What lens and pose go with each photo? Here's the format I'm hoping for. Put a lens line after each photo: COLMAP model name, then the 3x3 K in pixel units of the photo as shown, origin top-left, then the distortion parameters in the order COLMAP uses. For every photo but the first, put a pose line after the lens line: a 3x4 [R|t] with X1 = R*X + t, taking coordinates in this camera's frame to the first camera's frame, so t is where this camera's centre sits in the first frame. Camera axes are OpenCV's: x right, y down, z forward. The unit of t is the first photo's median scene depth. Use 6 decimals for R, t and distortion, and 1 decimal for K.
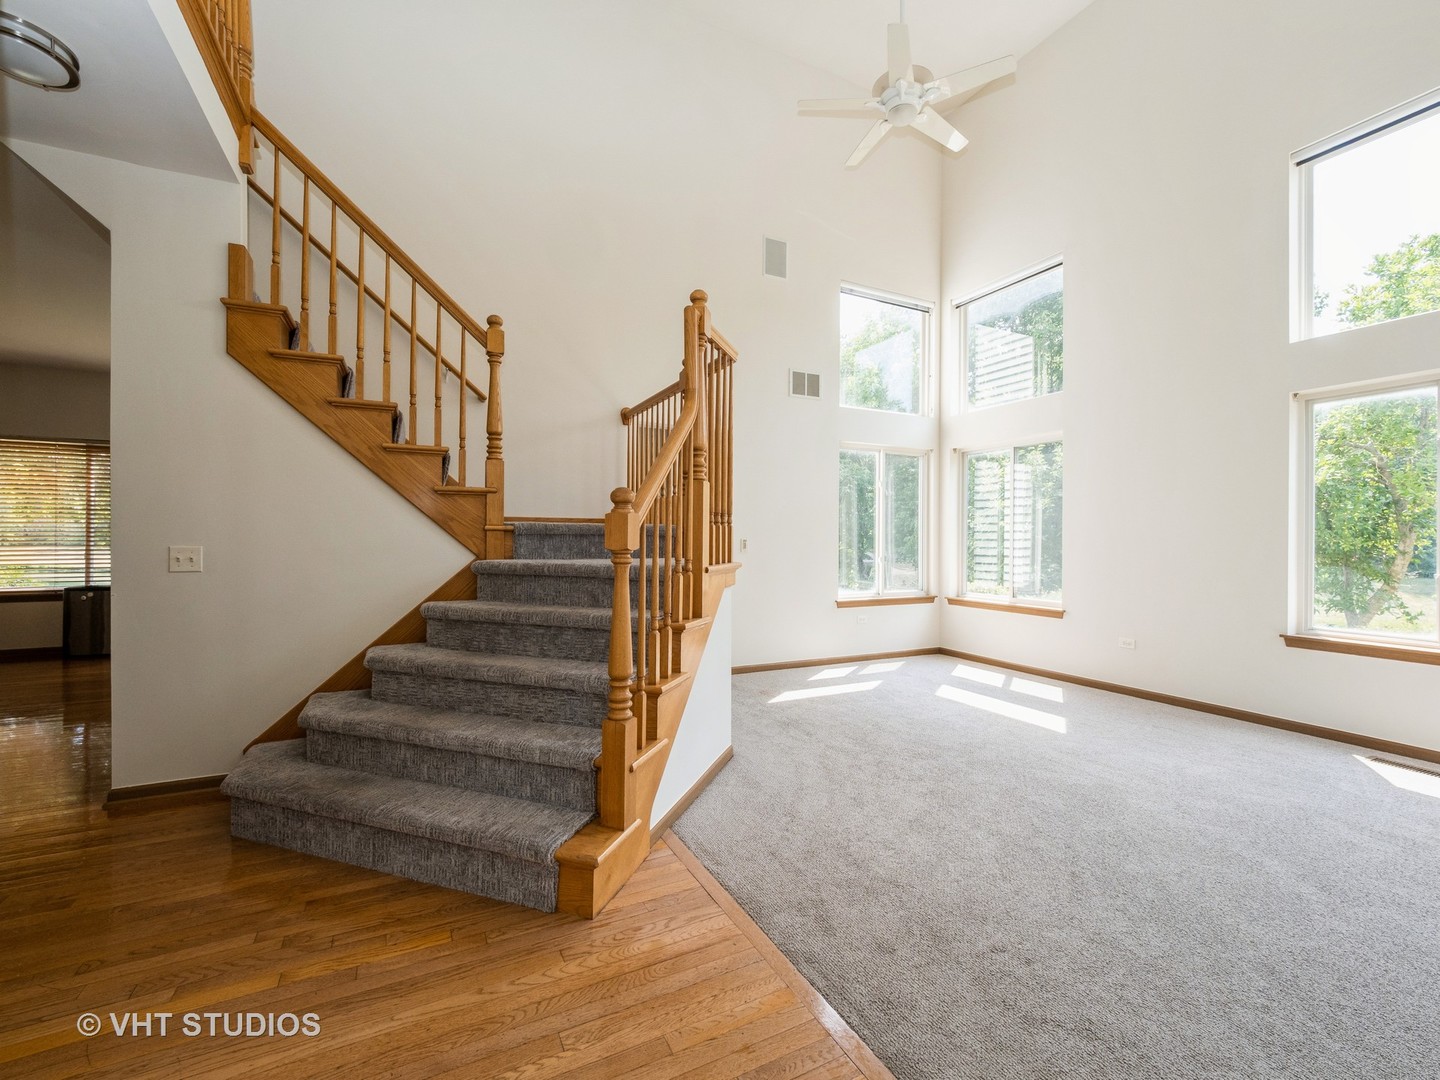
lens RADIAL K [[619.2, 0, 721.7], [0, 619.2, 542.6], [0, 0, 1]] dist [-0.000181, -0.000789]
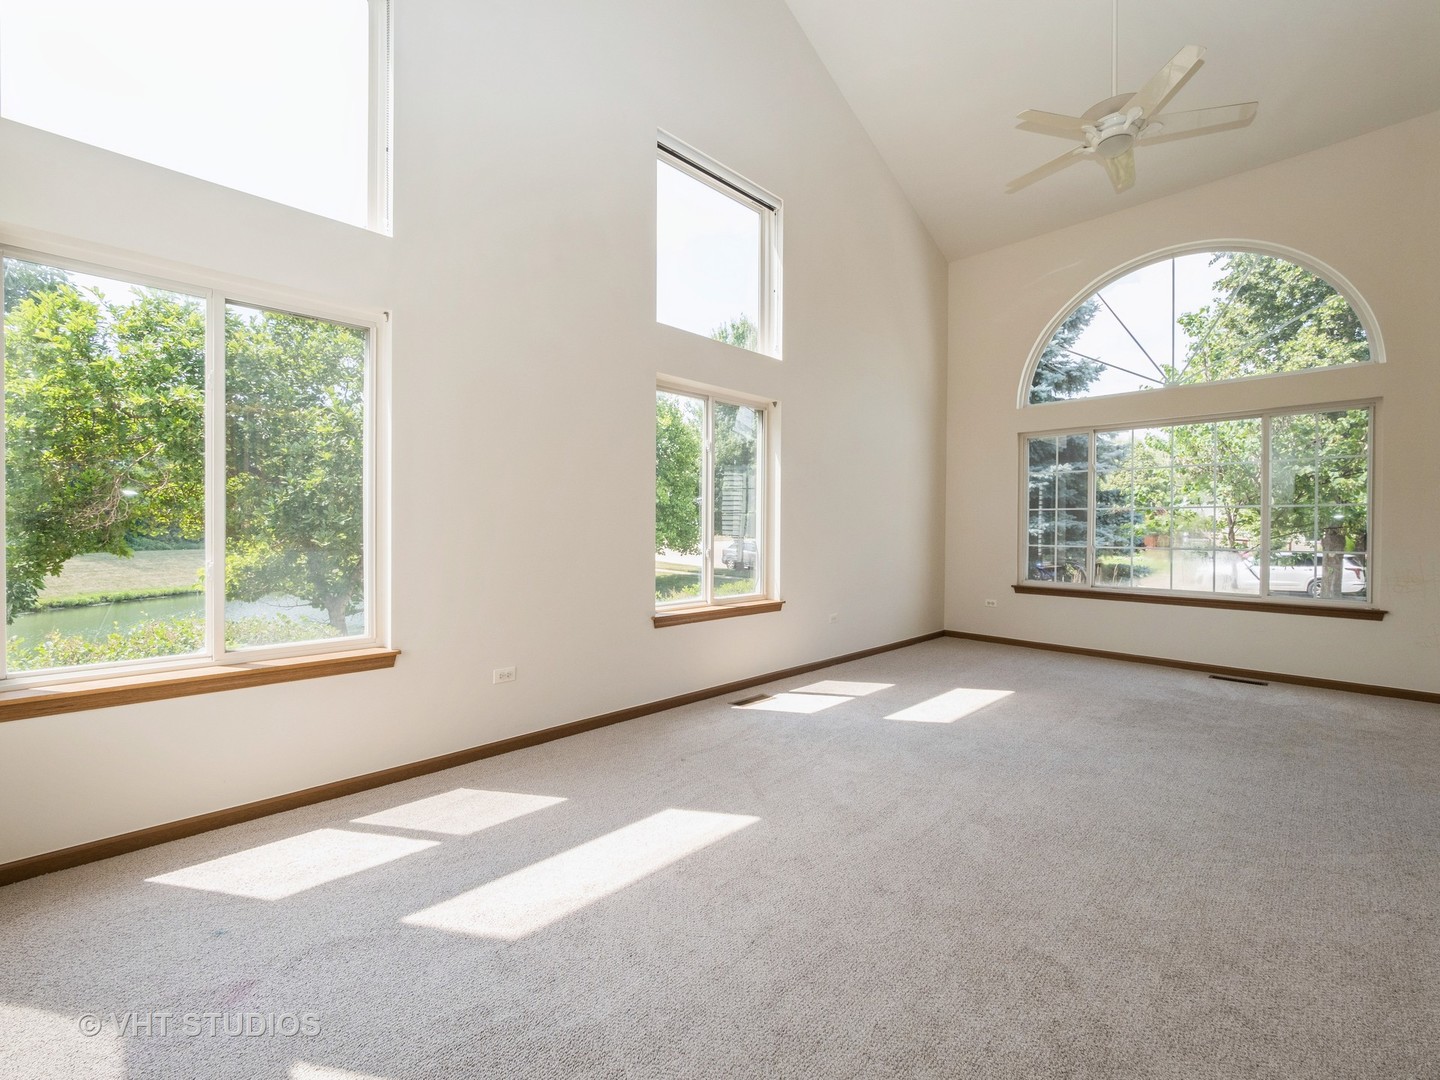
lens RADIAL K [[619.2, 0, 721.7], [0, 619.2, 542.6], [0, 0, 1]] dist [-0.000181, -0.000789]
pose [[-0.306787, -0.036318, 0.951085, -0.037216], [-0.007638, 0.999333, 0.035696, -0.001769], [-0.951748, 0.003687, -0.306860, 1.196128]]
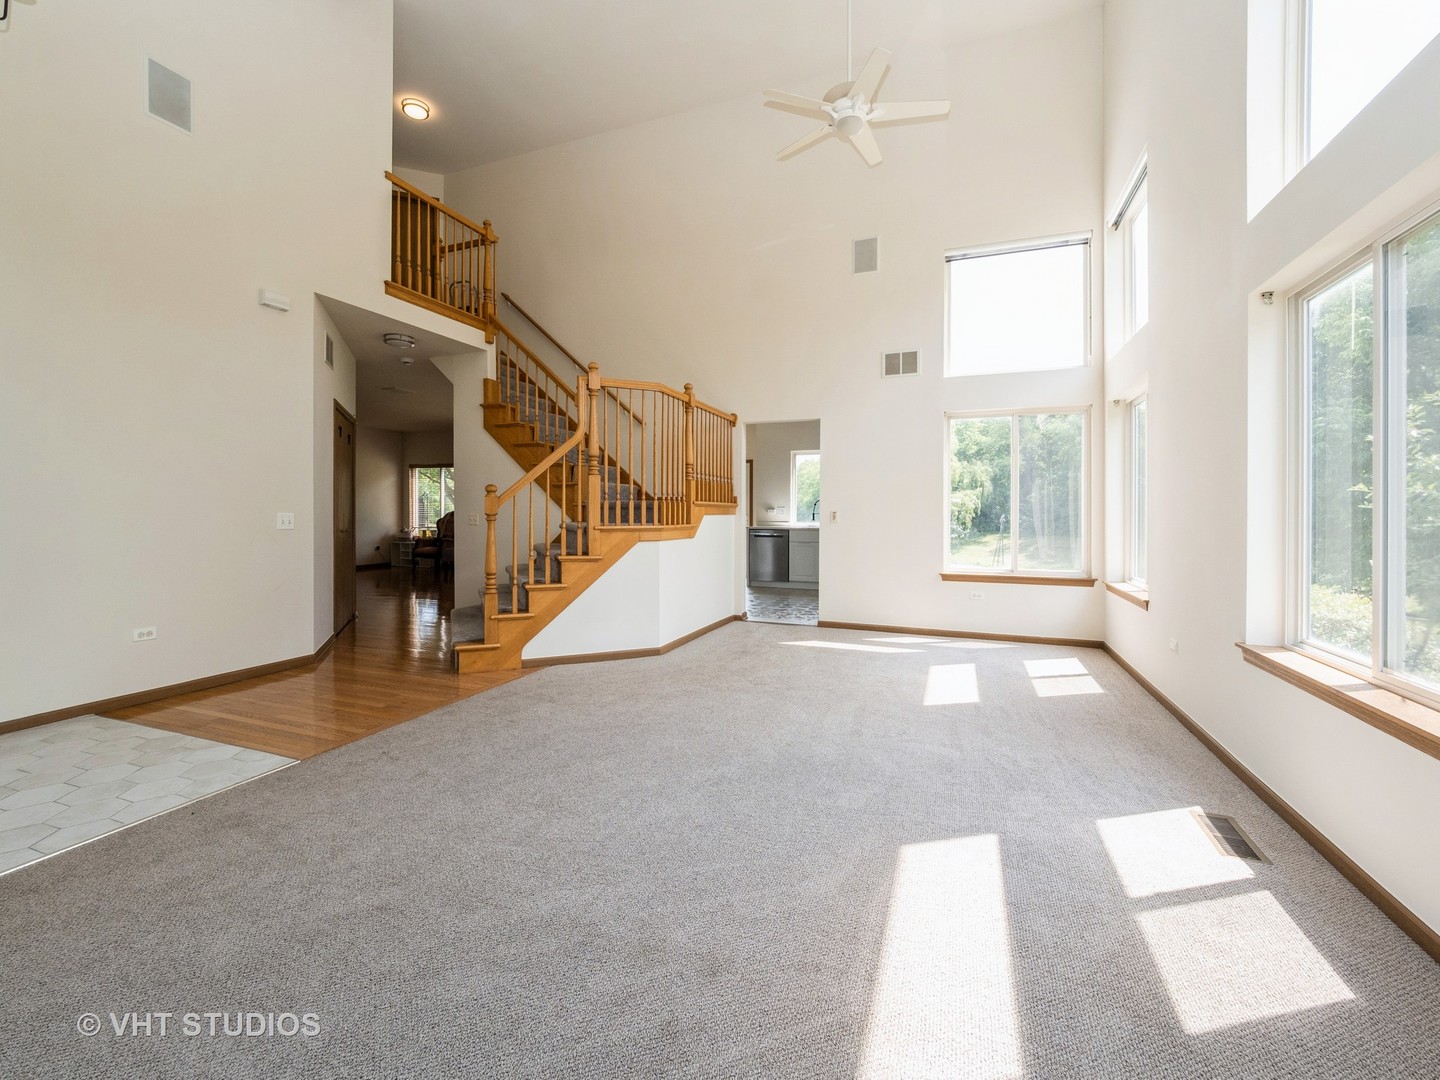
lens RADIAL K [[619.2, 0, 721.7], [0, 619.2, 542.6], [0, 0, 1]] dist [-0.000181, -0.000789]
pose [[0.665166, 0.034912, -0.745879, 1.037458], [-0.006272, 0.999132, 0.041172, 0.008271], [0.746669, -0.022708, 0.664808, 0.098285]]
